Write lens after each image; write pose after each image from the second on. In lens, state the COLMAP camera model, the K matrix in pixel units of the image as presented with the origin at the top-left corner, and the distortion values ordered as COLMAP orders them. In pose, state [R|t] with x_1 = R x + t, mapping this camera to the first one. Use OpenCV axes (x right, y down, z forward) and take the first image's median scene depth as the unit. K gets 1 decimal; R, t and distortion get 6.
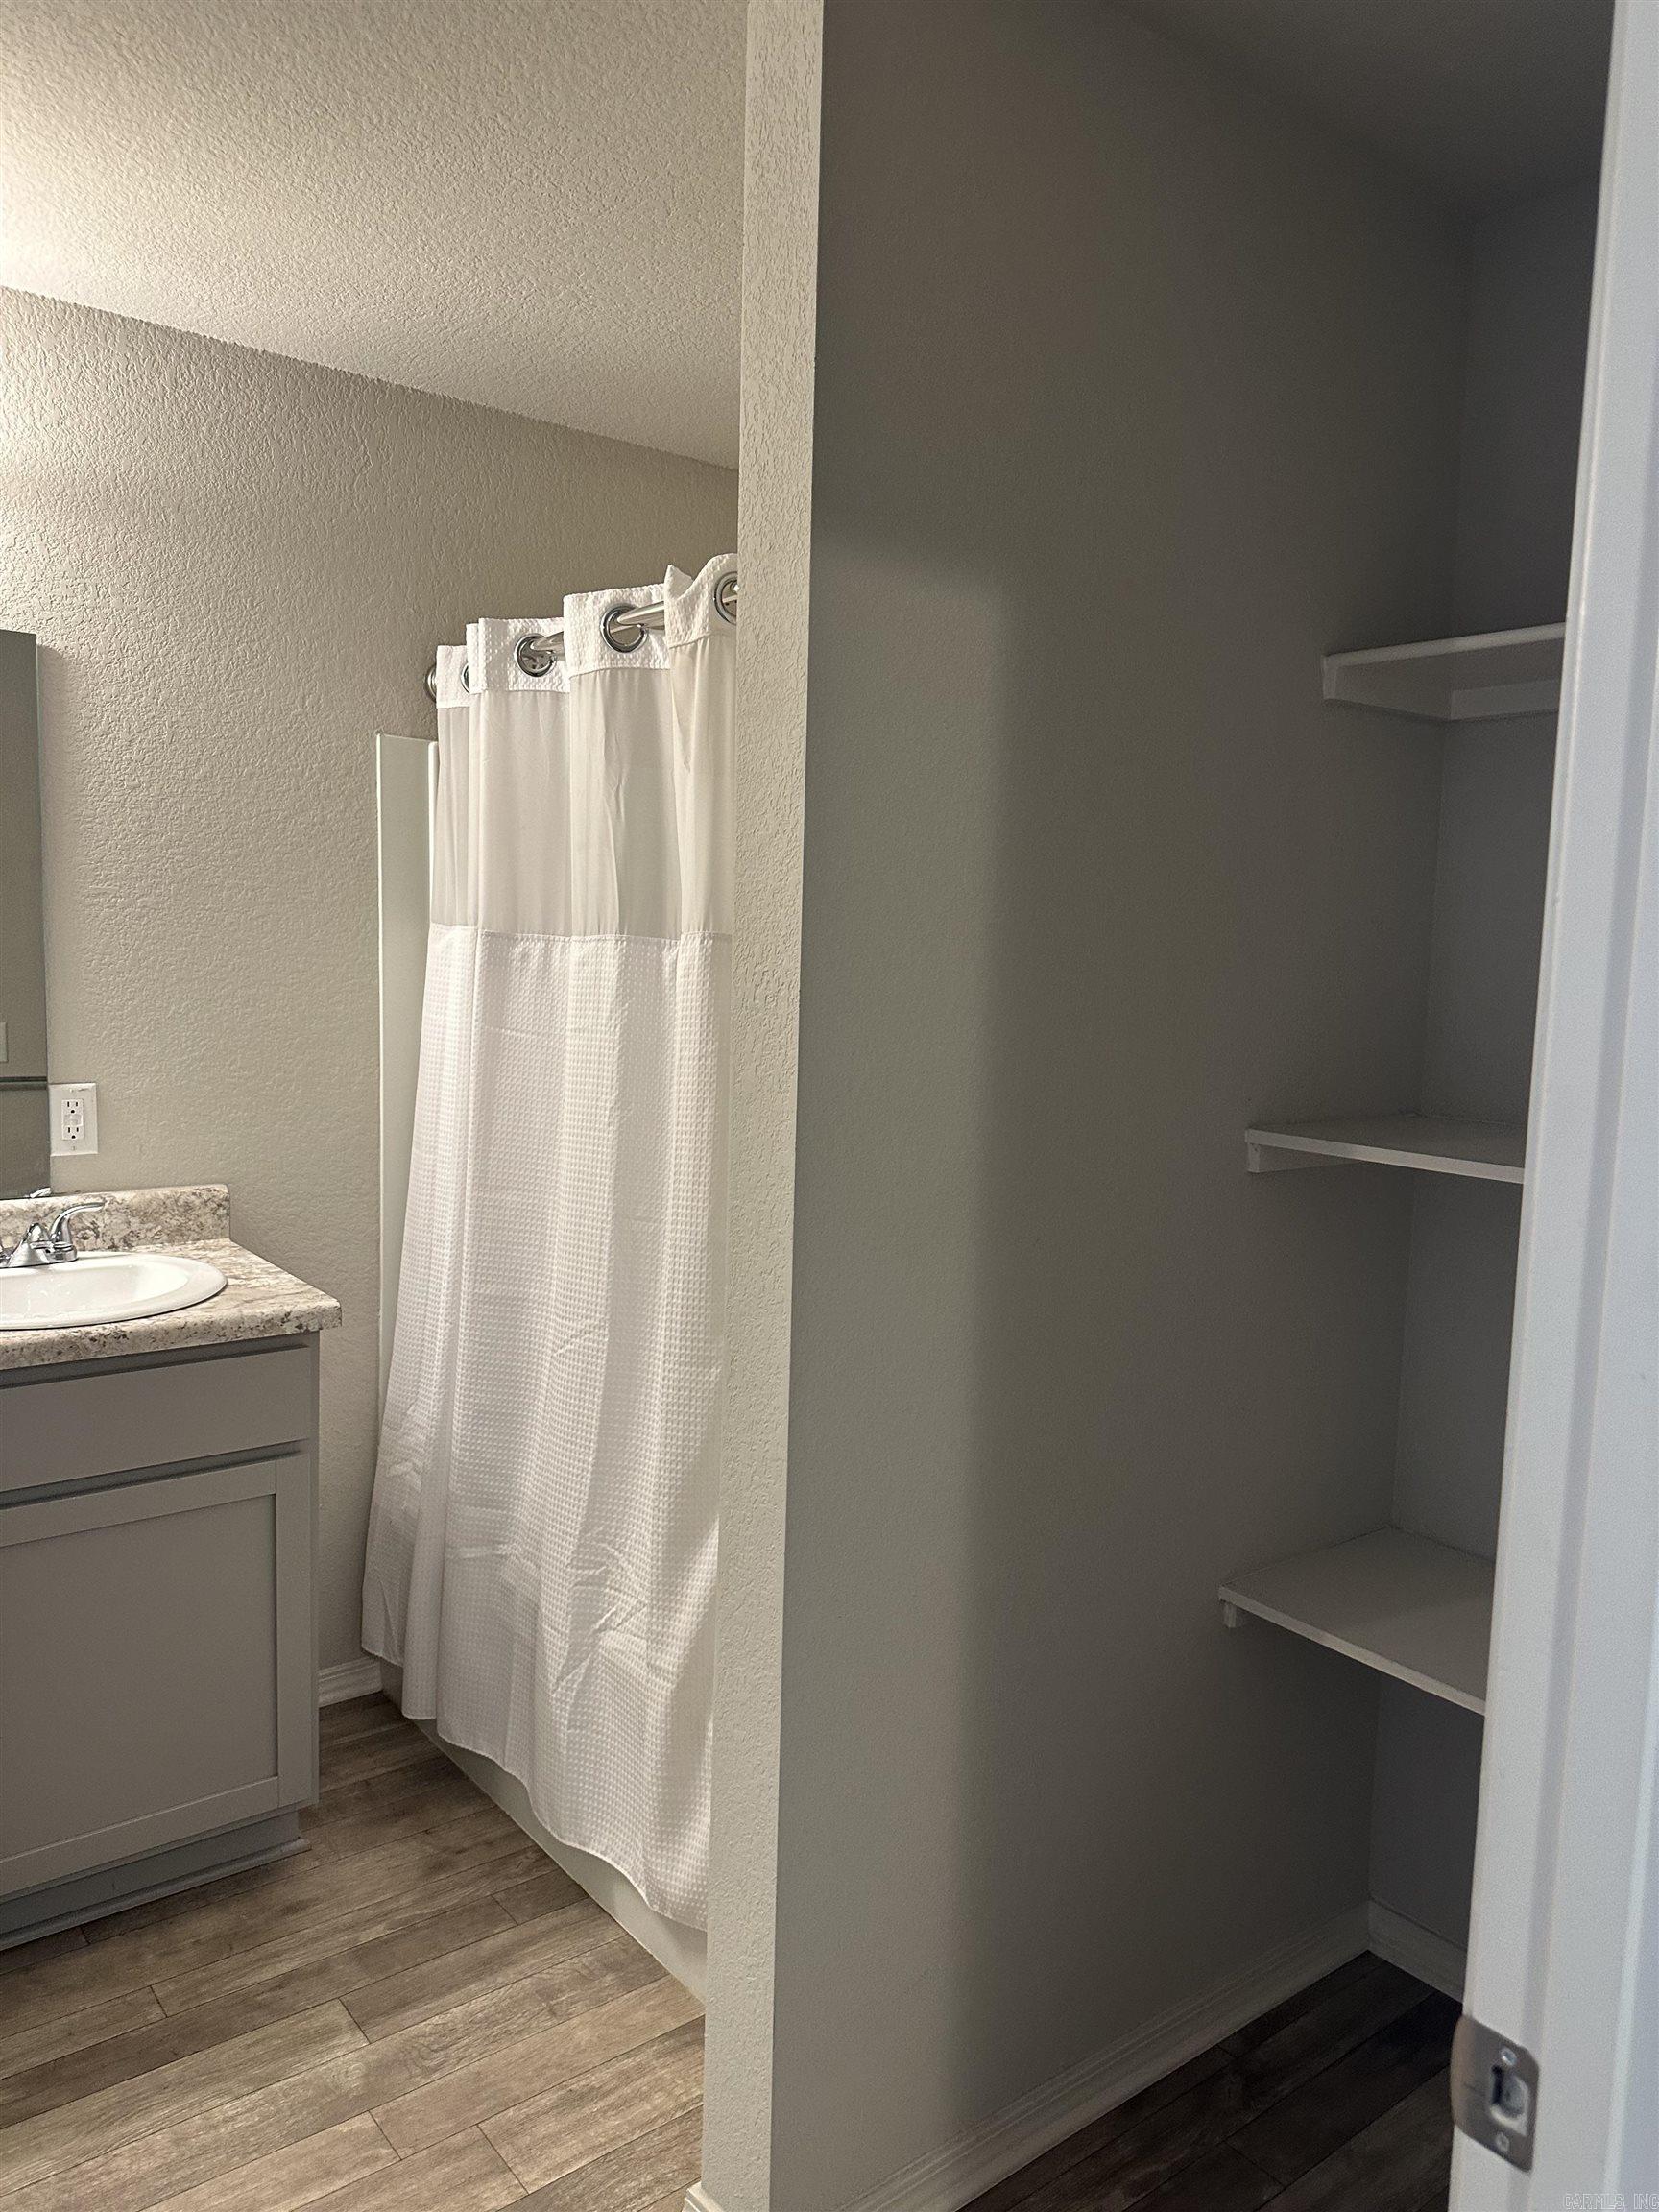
lens RADIAL K [[1574.0, 0, 829.5], [0, 1574.0, 1106.0], [0, 0, 1]] dist [0.055317, -0.070822]
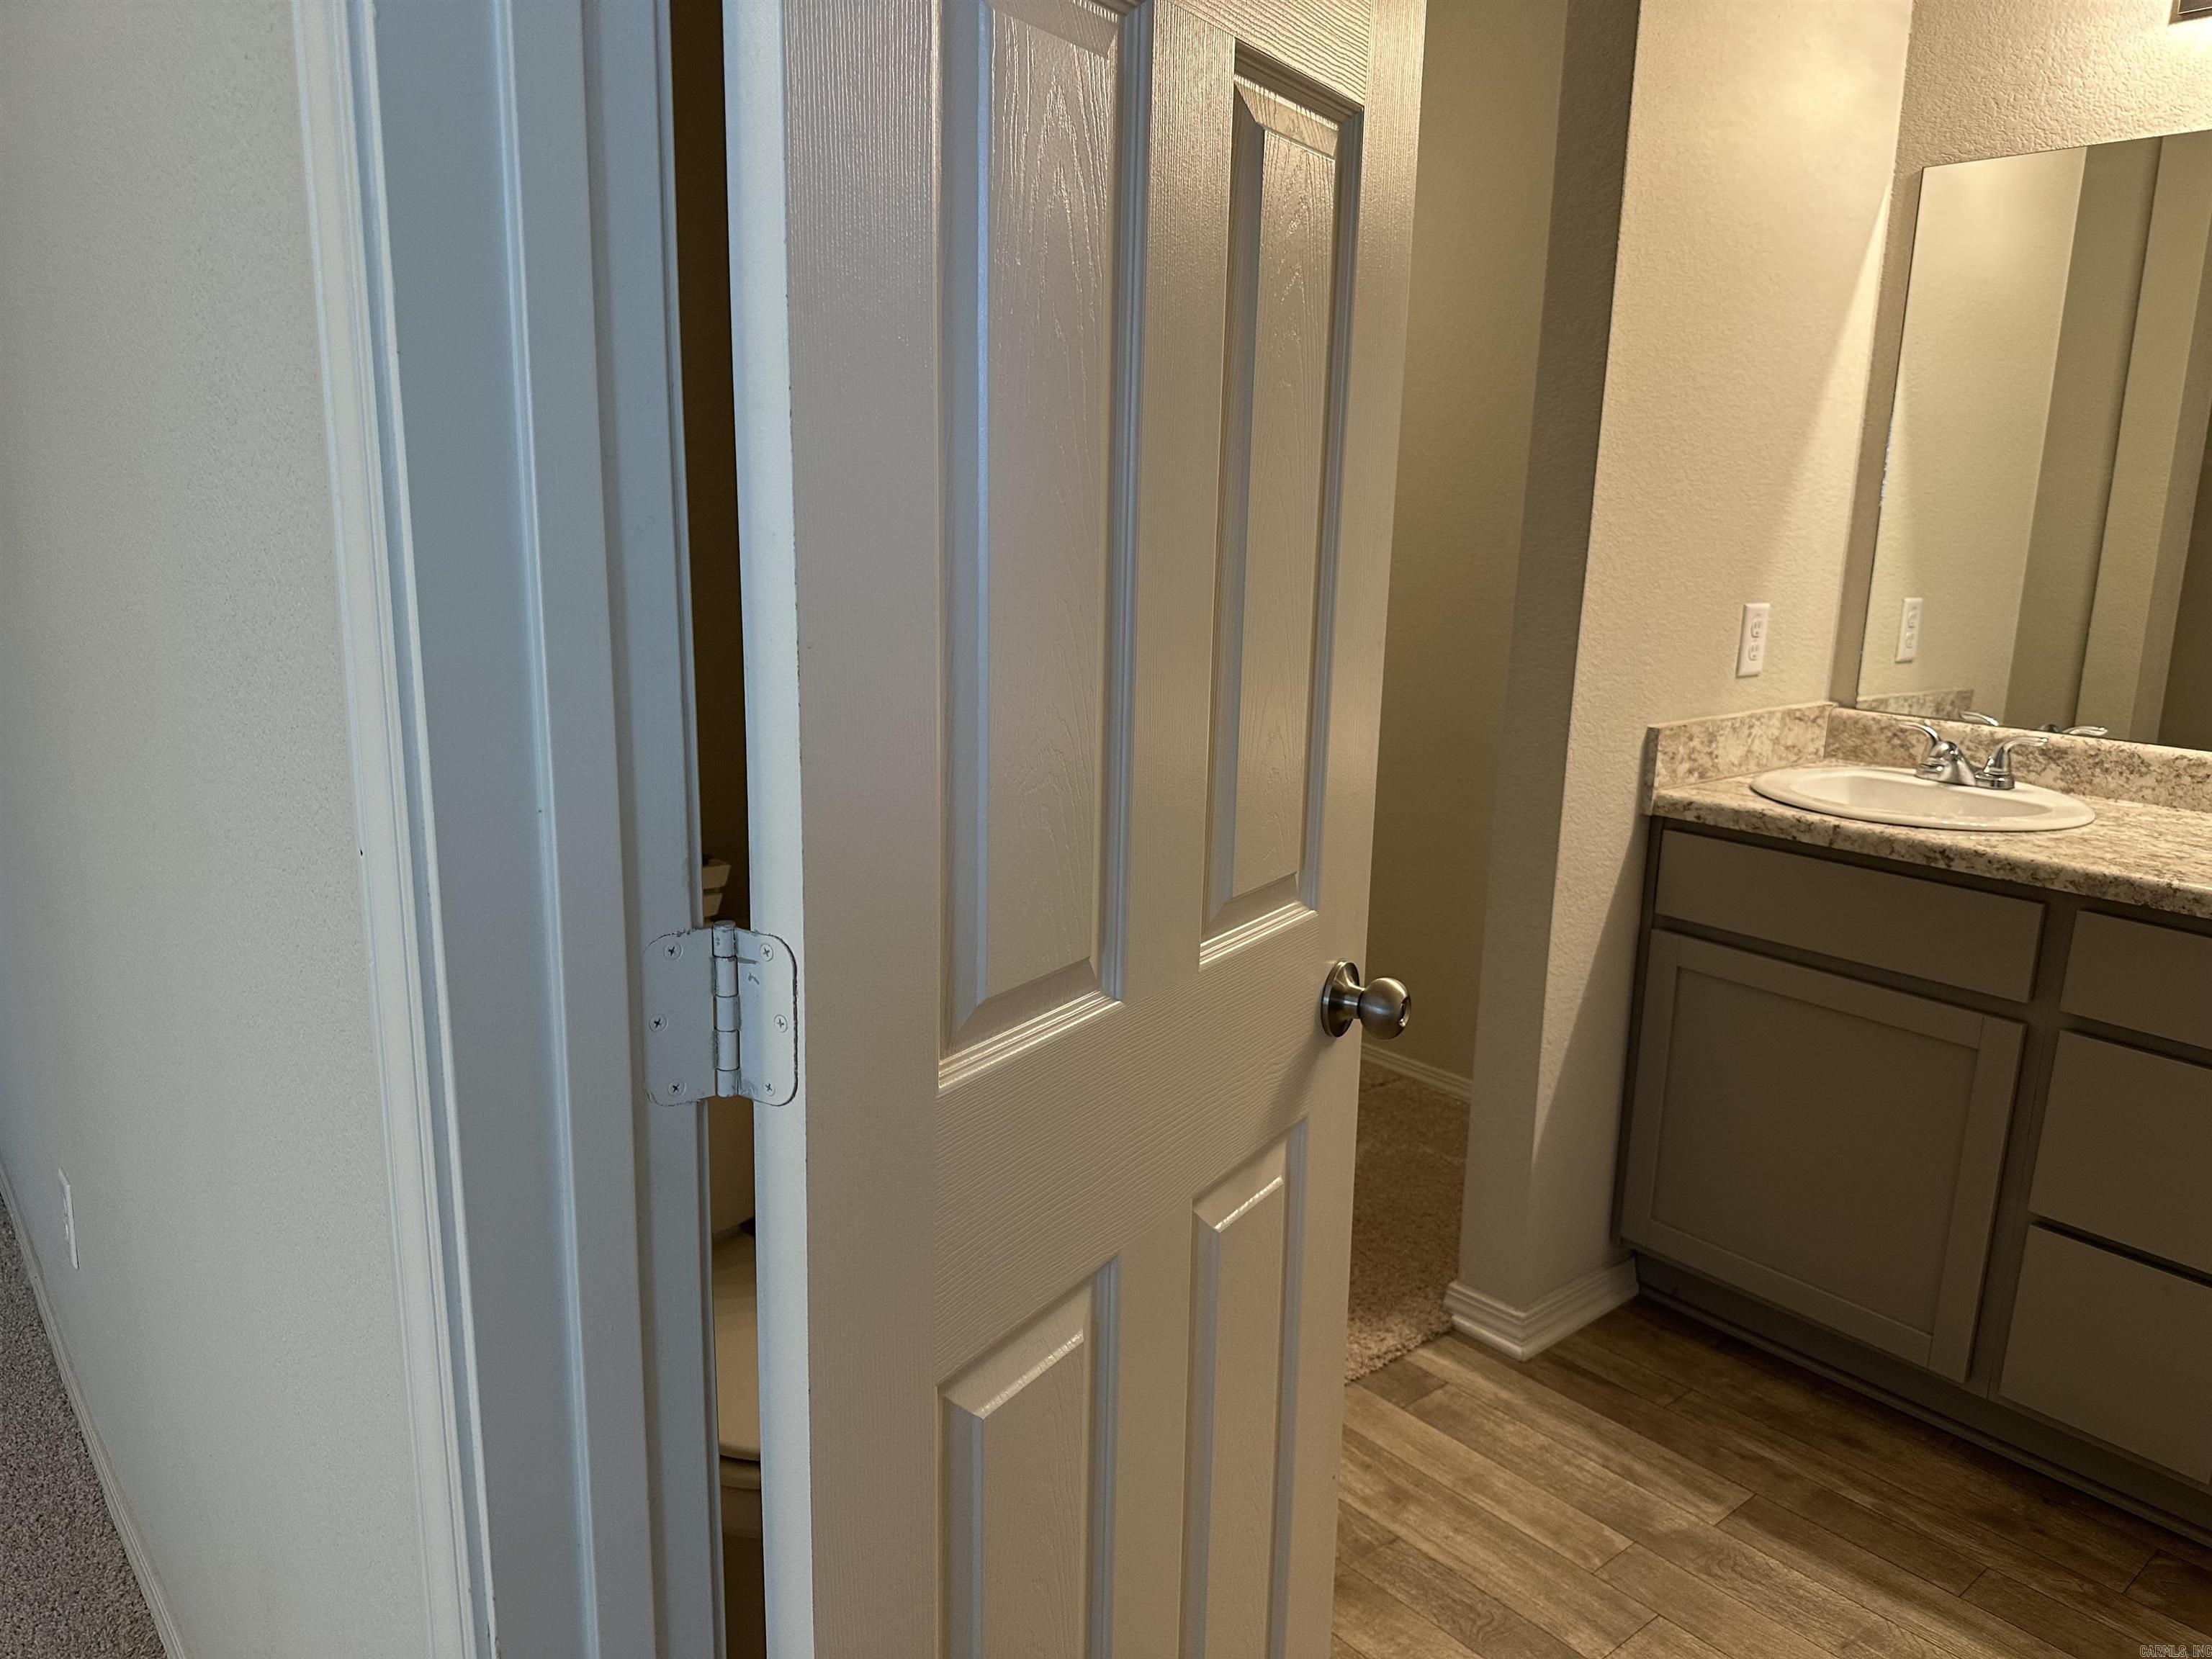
lens RADIAL K [[1574.0, 0, 1106.0], [0, 1574.0, 829.5], [0, 0, 1]] dist [0.055317, -0.070822]
pose [[0.038504, 0.192705, -0.980501, 0.635648], [-0.113008, 0.975773, 0.187338, -0.011413], [0.992848, 0.103591, 0.059349, 0.489202]]
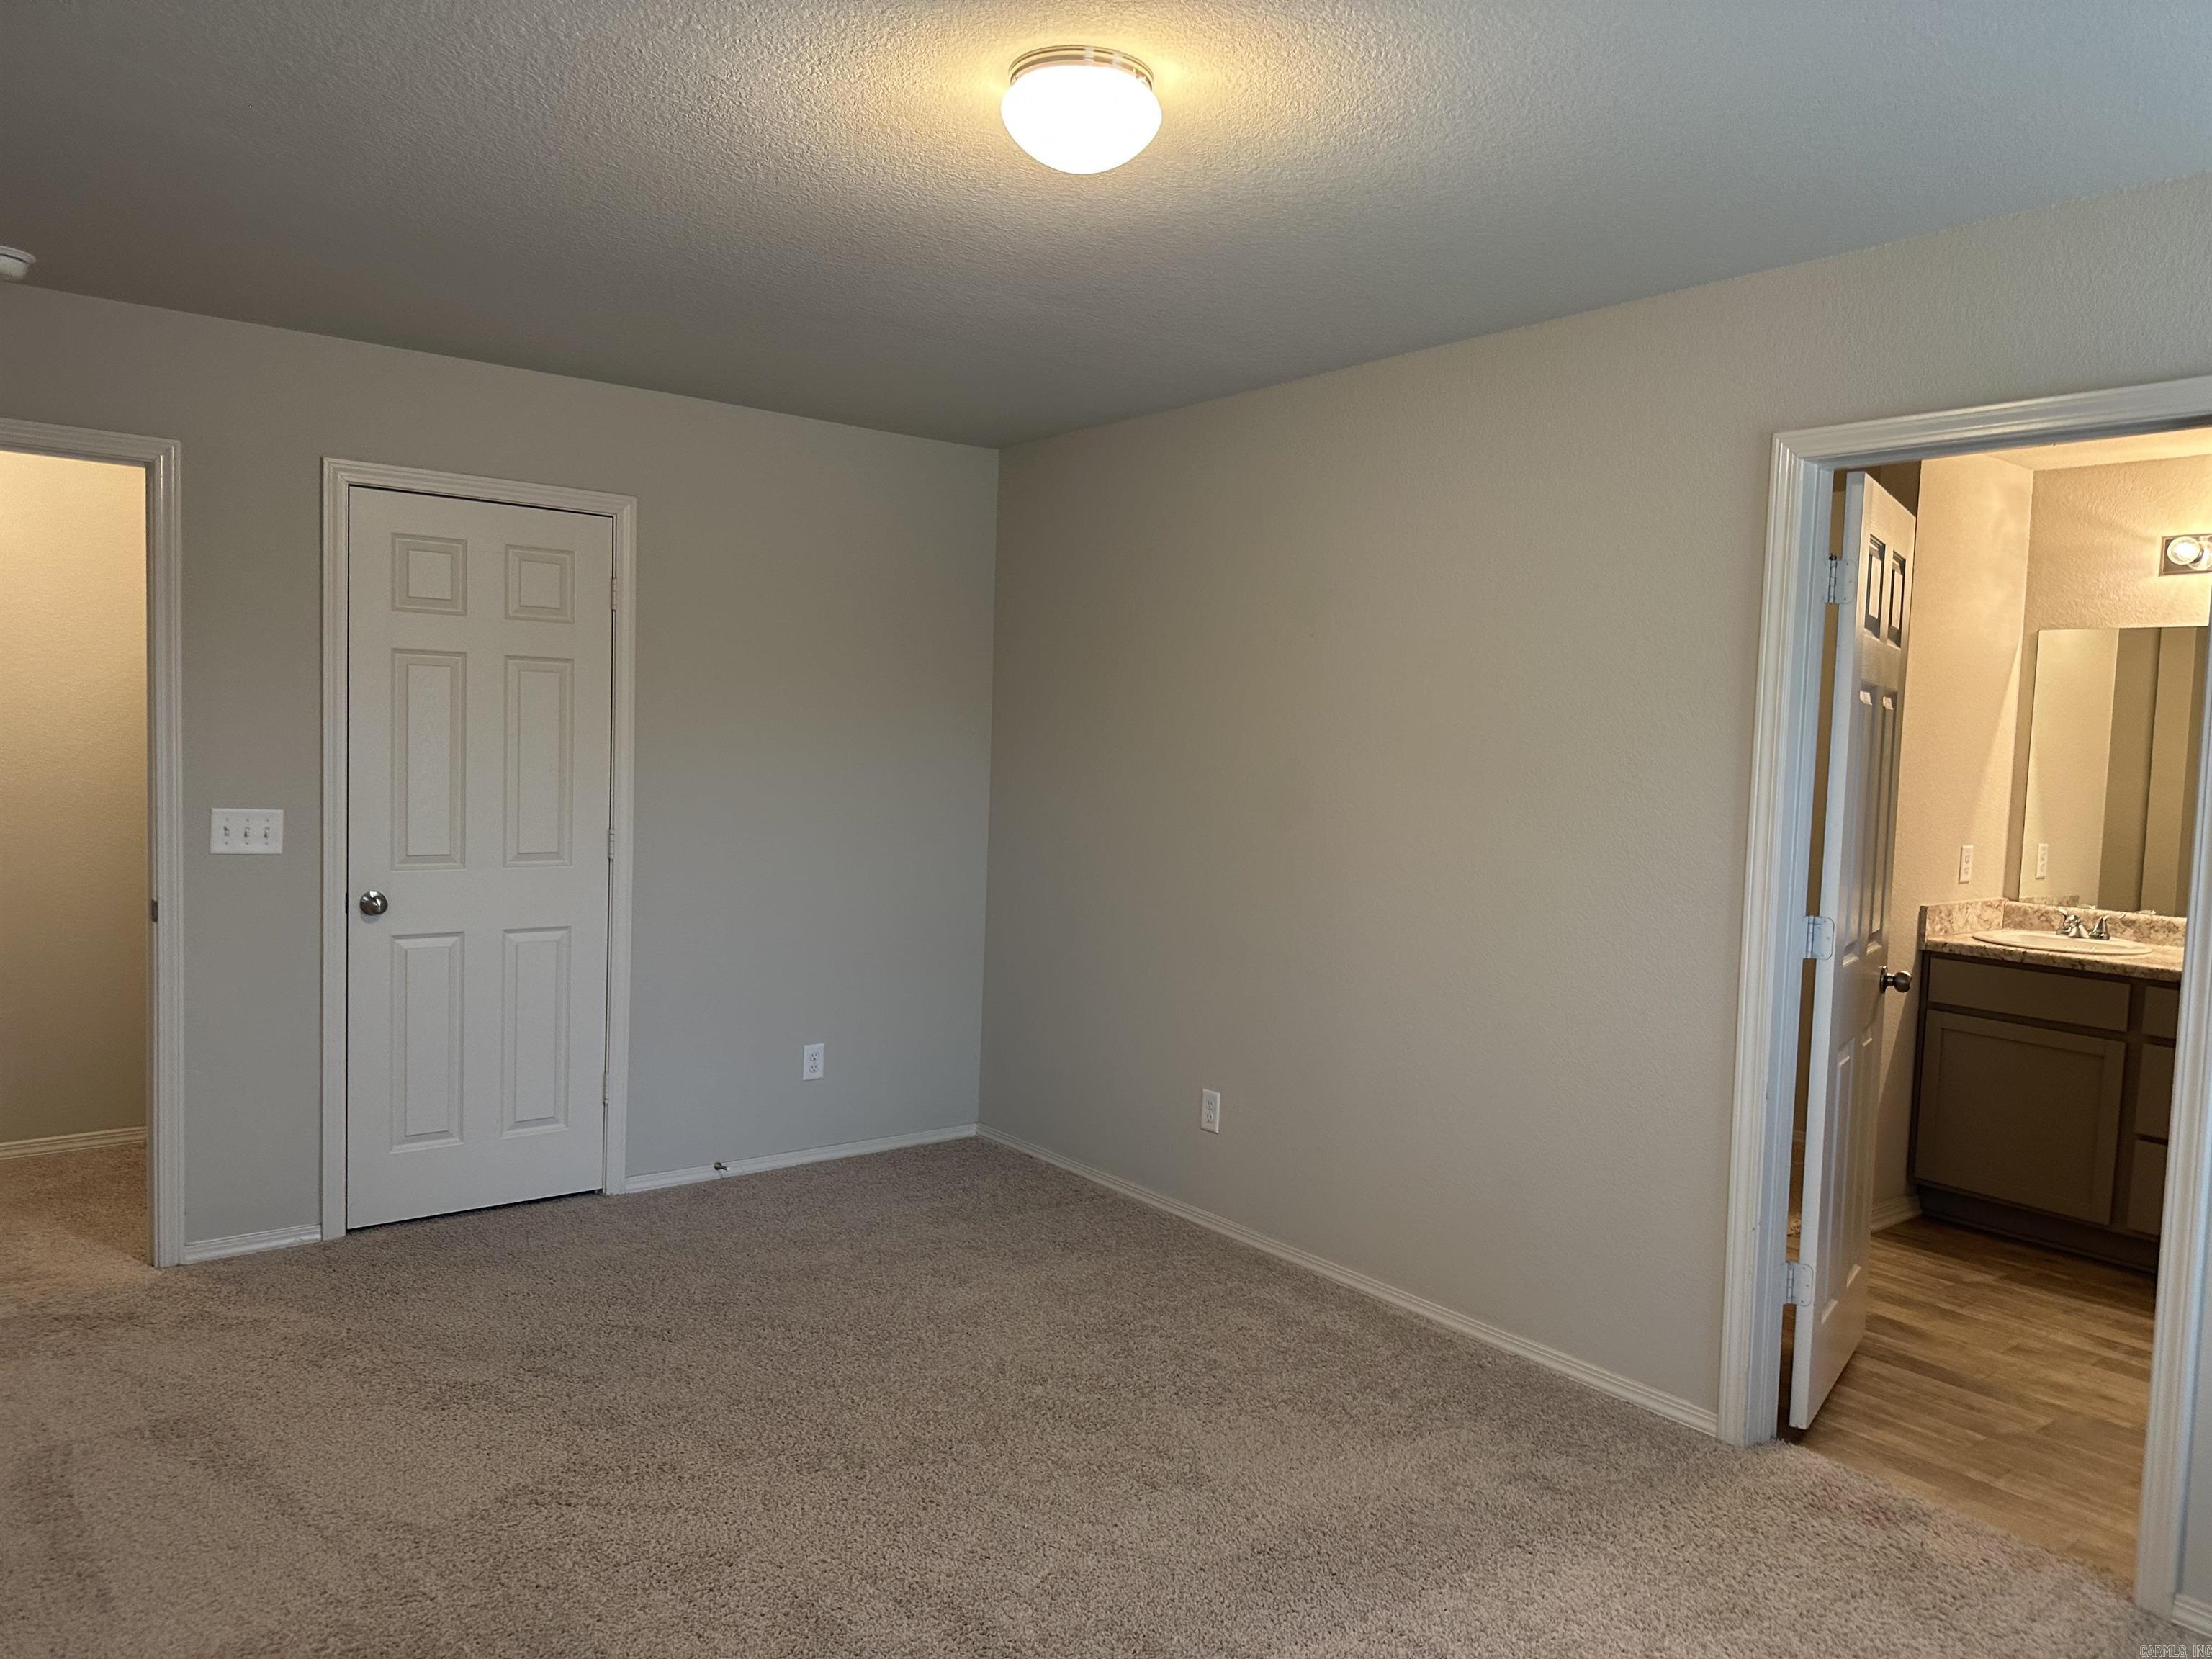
lens RADIAL K [[1559.1, 0, 1106.0], [0, 1559.1, 829.5], [0, 0, 1]] dist [0.028677, -0.020164]
pose [[0.002214, 0.045789, -0.998949, 1.851247], [-0.122708, 0.991414, 0.045172, 0.021547], [0.992440, 0.122479, 0.007814, -0.312984]]
